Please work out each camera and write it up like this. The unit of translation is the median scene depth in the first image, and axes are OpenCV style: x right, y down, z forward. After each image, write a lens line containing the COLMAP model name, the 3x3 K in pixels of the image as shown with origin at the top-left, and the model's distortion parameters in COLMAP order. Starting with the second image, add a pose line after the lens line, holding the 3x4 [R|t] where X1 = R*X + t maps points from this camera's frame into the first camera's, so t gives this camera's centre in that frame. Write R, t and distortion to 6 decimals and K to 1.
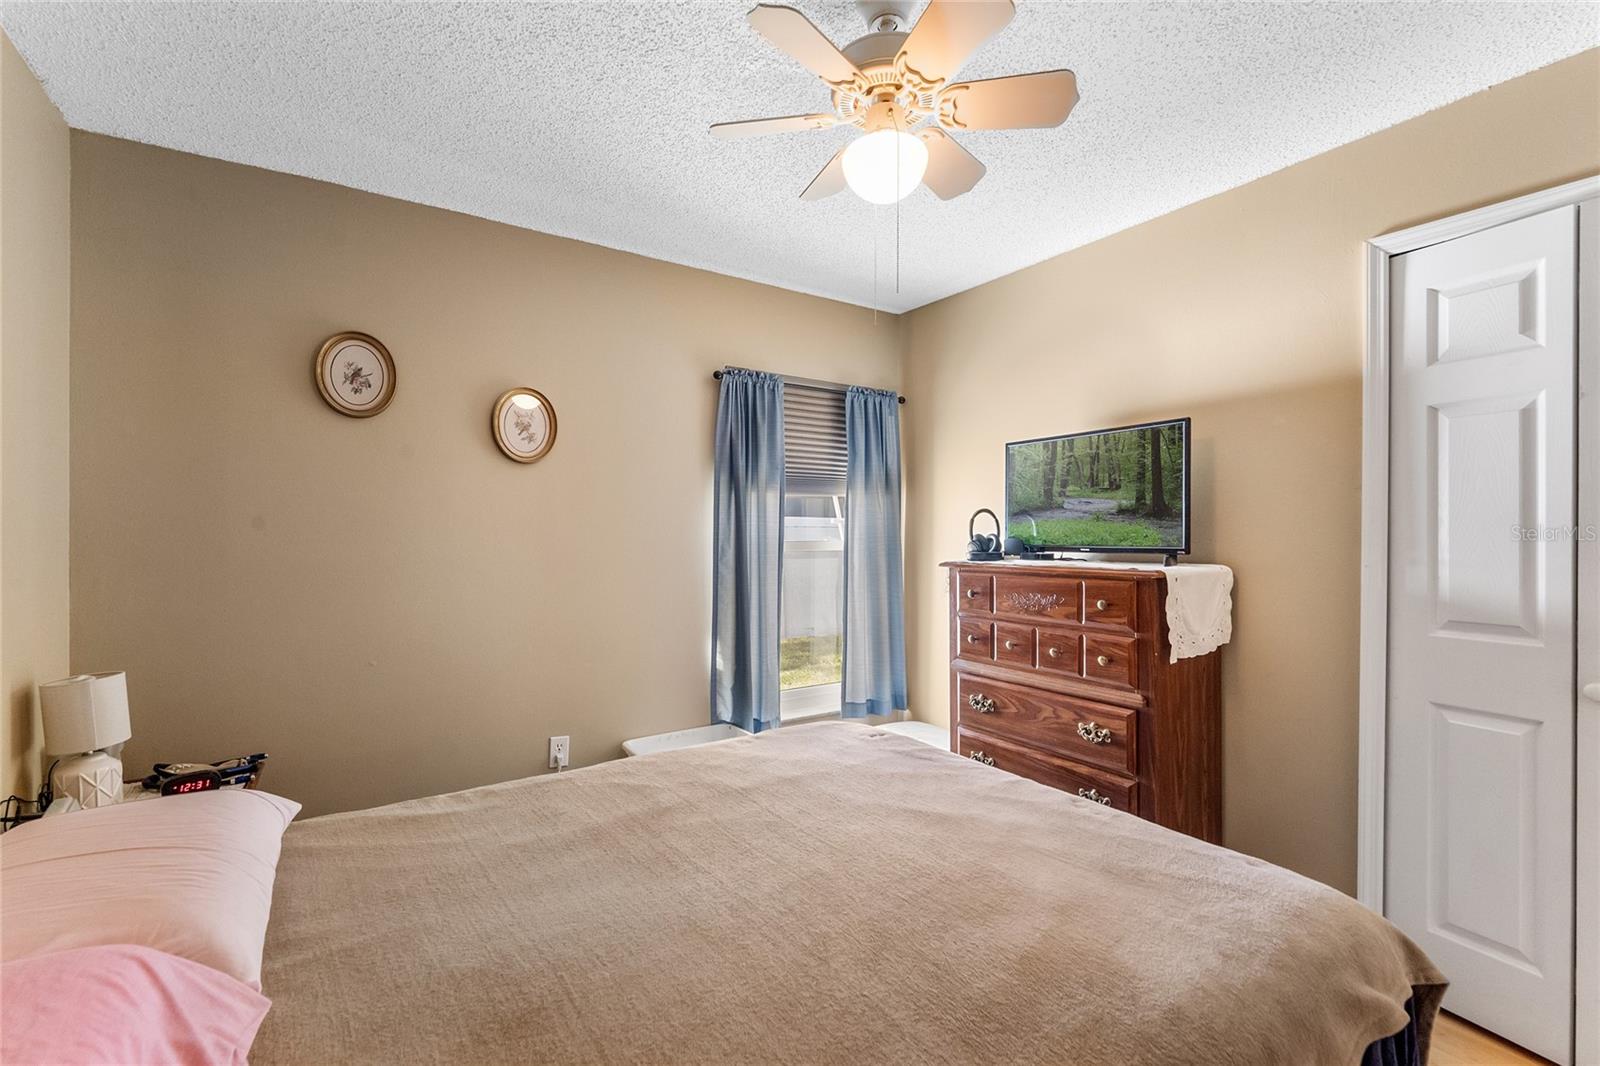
lens RADIAL K [[697.3, 0, 804.6], [0, 697.3, 529.4], [0, 0, 1]] dist [0.004707, 0.000125]
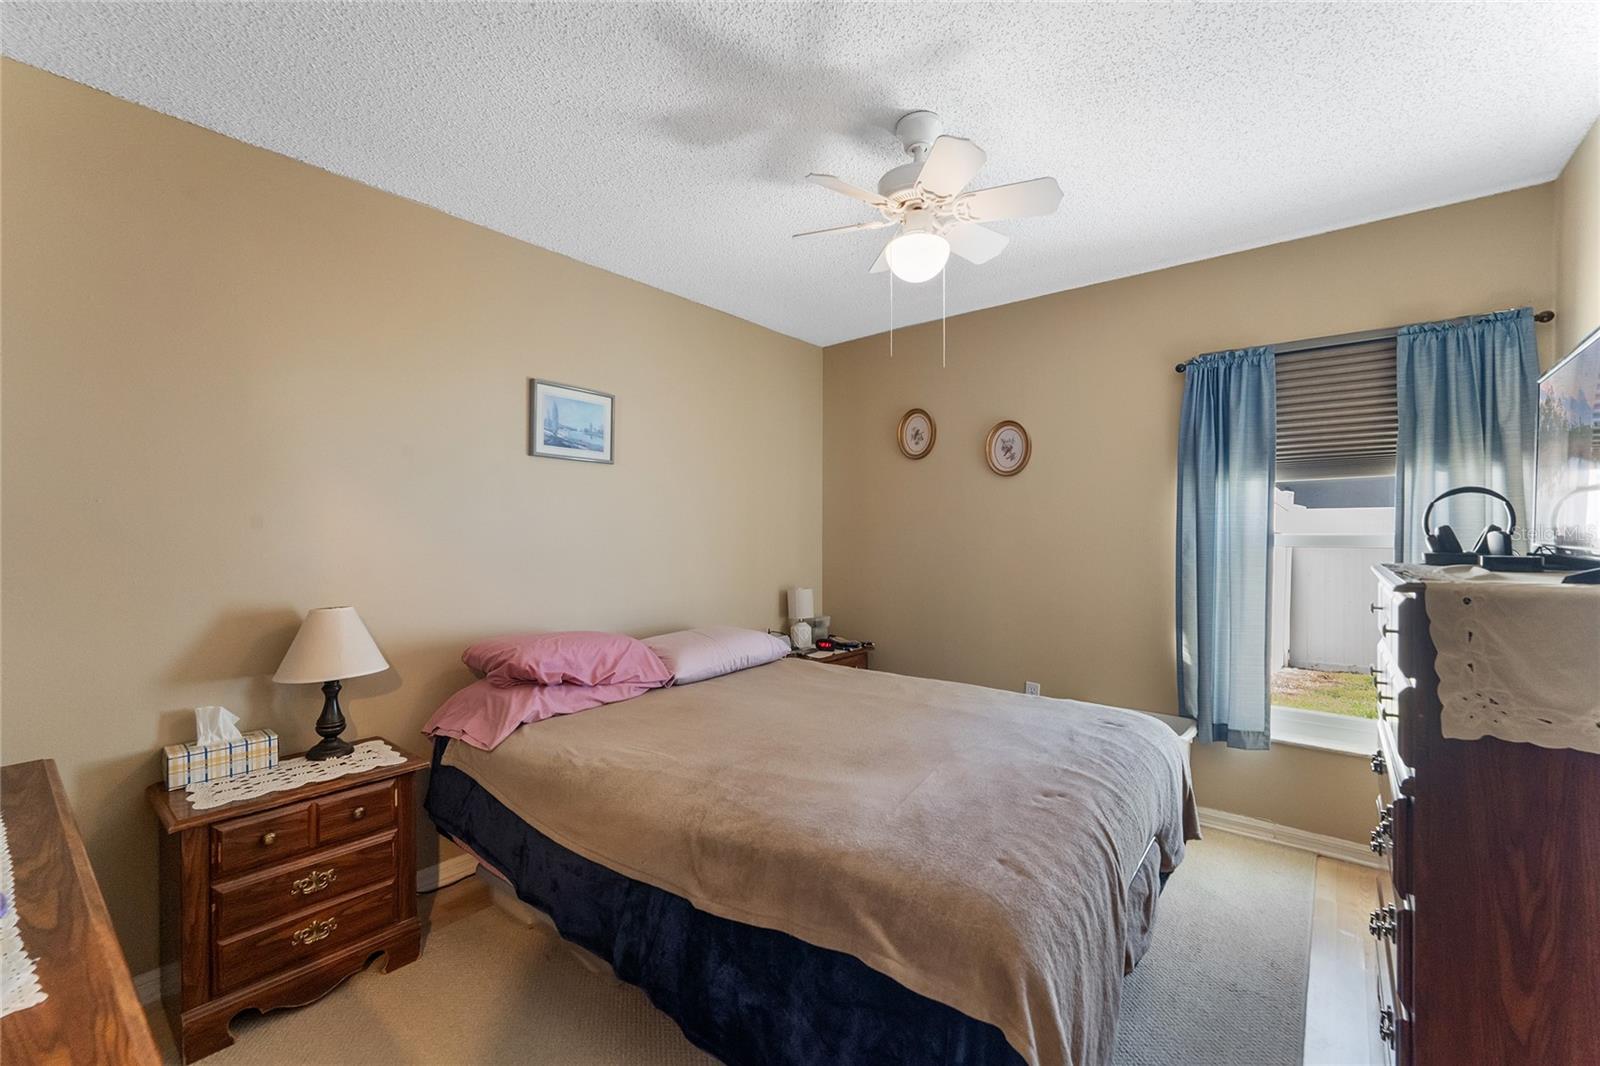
lens RADIAL K [[665.3, 0, 803.2], [0, 665.3, 534.7], [0, 0, 1]] dist [0.001839, 0.000184]
pose [[0.285841, 0.008237, -0.958242, 0.691944], [0.005943, 0.999929, 0.010368, 0.004587], [0.958259, -0.008658, 0.285772, 0.225824]]
